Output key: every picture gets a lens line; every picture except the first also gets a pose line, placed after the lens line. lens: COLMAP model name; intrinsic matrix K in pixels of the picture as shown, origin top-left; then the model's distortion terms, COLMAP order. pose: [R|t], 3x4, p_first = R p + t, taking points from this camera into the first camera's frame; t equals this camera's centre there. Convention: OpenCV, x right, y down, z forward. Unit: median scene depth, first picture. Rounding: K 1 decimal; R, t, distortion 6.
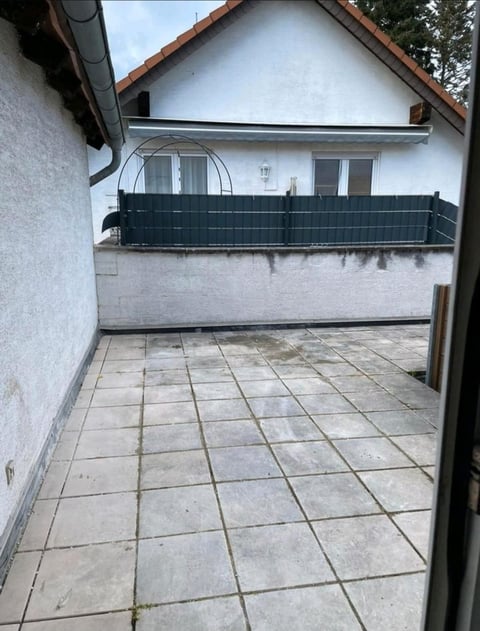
lens RADIAL K [[477.2, 0, 237.6], [0, 477.2, 317.7], [0, 0, 1]] dist [0.061625, -0.069063]
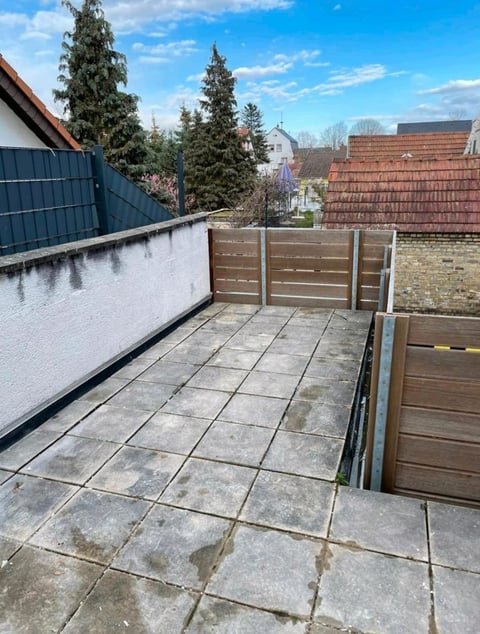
lens RADIAL K [[479.5, 0, 234.4], [0, 479.5, 317.4], [0, 0, 1]] dist [0.061625, -0.069063]
pose [[0.476198, -0.257646, 0.840746, -0.087734], [0.202665, 0.962530, 0.180177, -0.149441], [-0.855665, 0.084591, 0.510570, 0.654020]]
